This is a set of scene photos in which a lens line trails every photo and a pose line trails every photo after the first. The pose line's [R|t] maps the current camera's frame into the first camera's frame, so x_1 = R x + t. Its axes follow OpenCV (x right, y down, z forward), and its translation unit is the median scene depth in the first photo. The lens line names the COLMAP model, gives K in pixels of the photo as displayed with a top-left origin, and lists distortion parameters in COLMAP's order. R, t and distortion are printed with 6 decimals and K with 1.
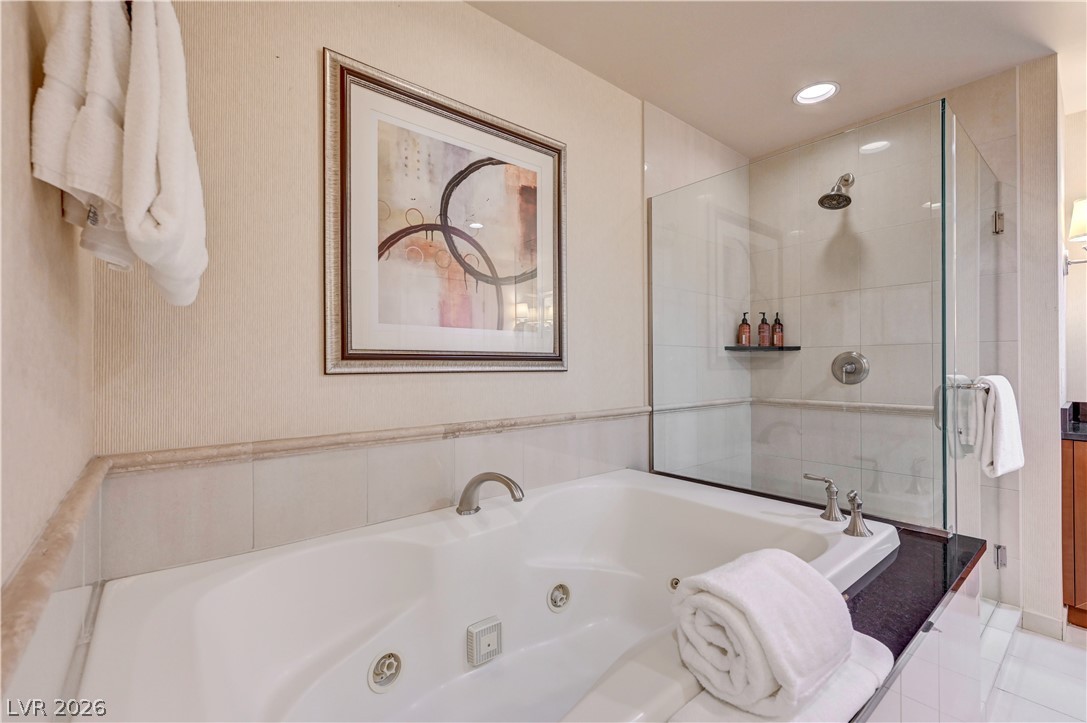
lens RADIAL K [[465.2, 0, 541.4], [0, 465.2, 366.5], [0, 0, 1]] dist [-0.000030, -0.000619]
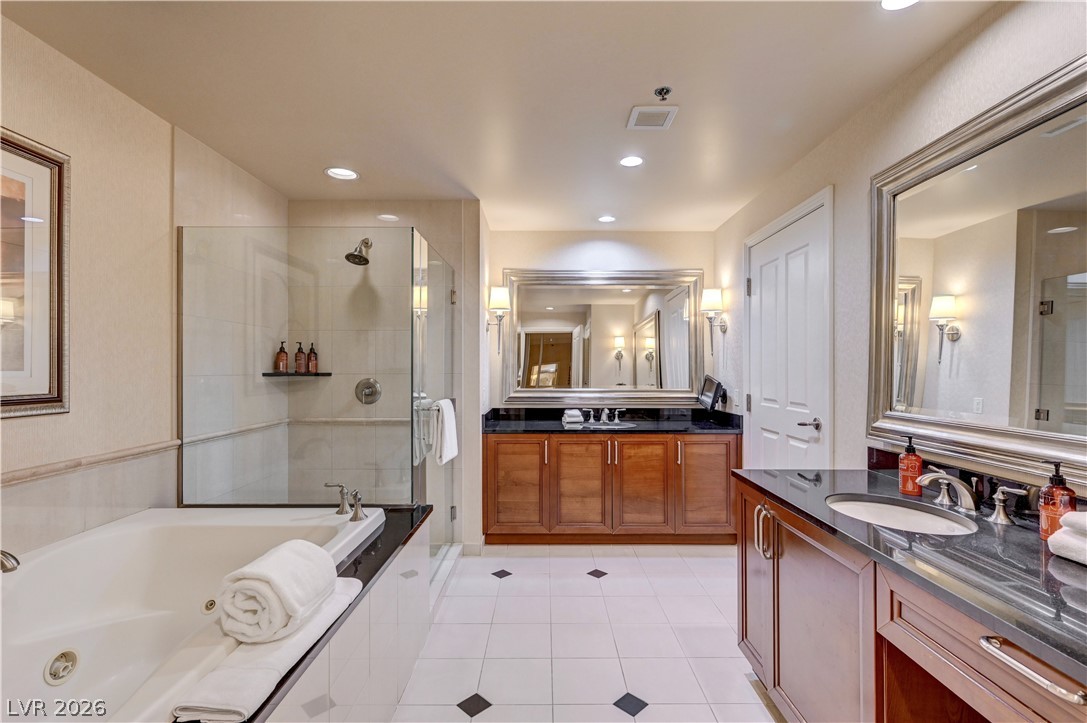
lens RADIAL K [[496.8, 0, 549.1], [0, 496.8, 365.9], [0, 0, 1]] dist [-0.000060, -0.000687]
pose [[0.626191, 0.006823, 0.779640, -0.124846], [-0.003773, 0.999977, -0.005720, -0.088345], [-0.779661, 0.000640, 0.626202, -0.344258]]
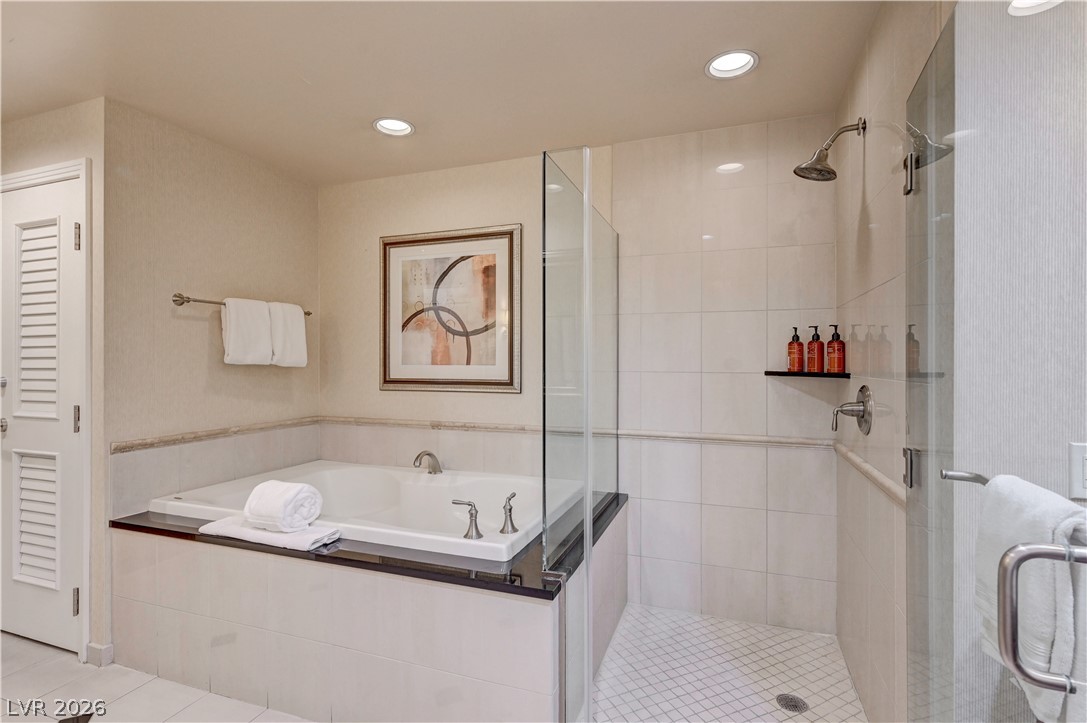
lens RADIAL K [[487.2, 0, 544.1], [0, 487.2, 361.5], [0, 0, 1]] dist [-0.000070, -0.000803]
pose [[0.526289, 0.006457, -0.850281, 1.459286], [-0.001453, 0.999977, 0.006695, -0.104093], [0.850304, -0.002288, 0.526286, 0.365423]]
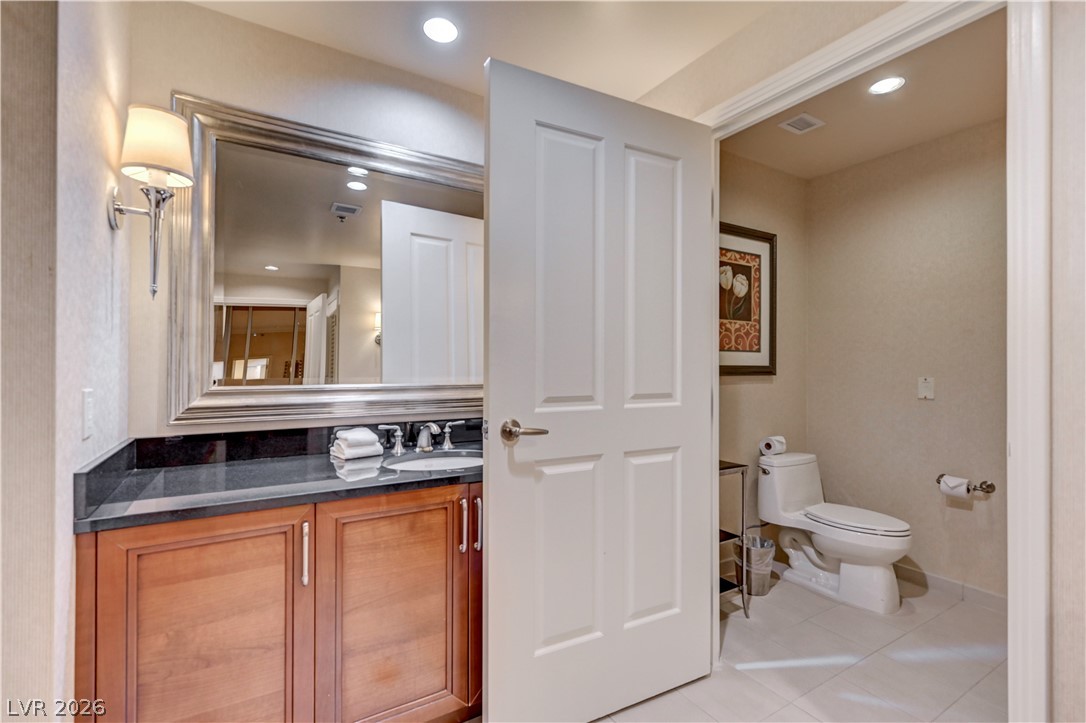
lens RADIAL K [[486.7, 0, 545.3], [0, 486.7, 359.3], [0, 0, 1]] dist [-0.000070, -0.000803]
pose [[0.137597, 0.014887, 0.990376, 0.801460], [-0.002273, 0.999889, -0.014715, -0.033142], [-0.990486, -0.000227, 0.137616, 0.509122]]
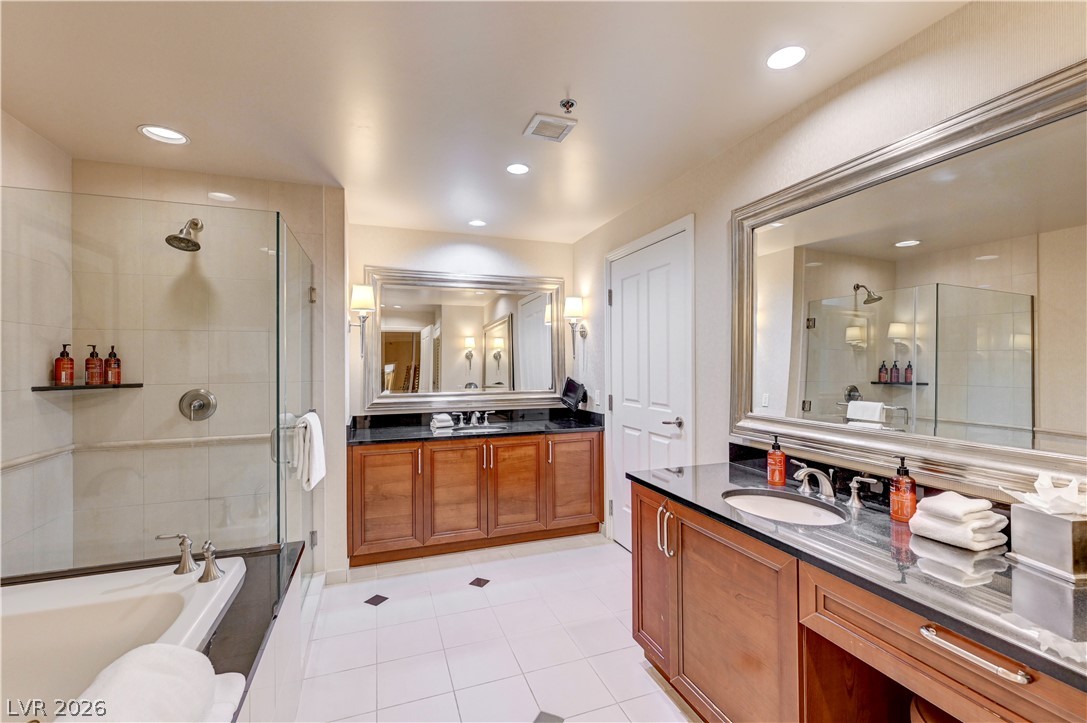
lens RADIAL K [[465.2, 0, 549.5], [0, 465.2, 361.2], [0, 0, 1]] dist [-0.000030, -0.000619]
pose [[0.320856, 0.005430, 0.947113, -0.104929], [0.002289, 0.999976, -0.006508, -0.126934], [-0.947125, 0.004256, 0.320835, -0.117376]]
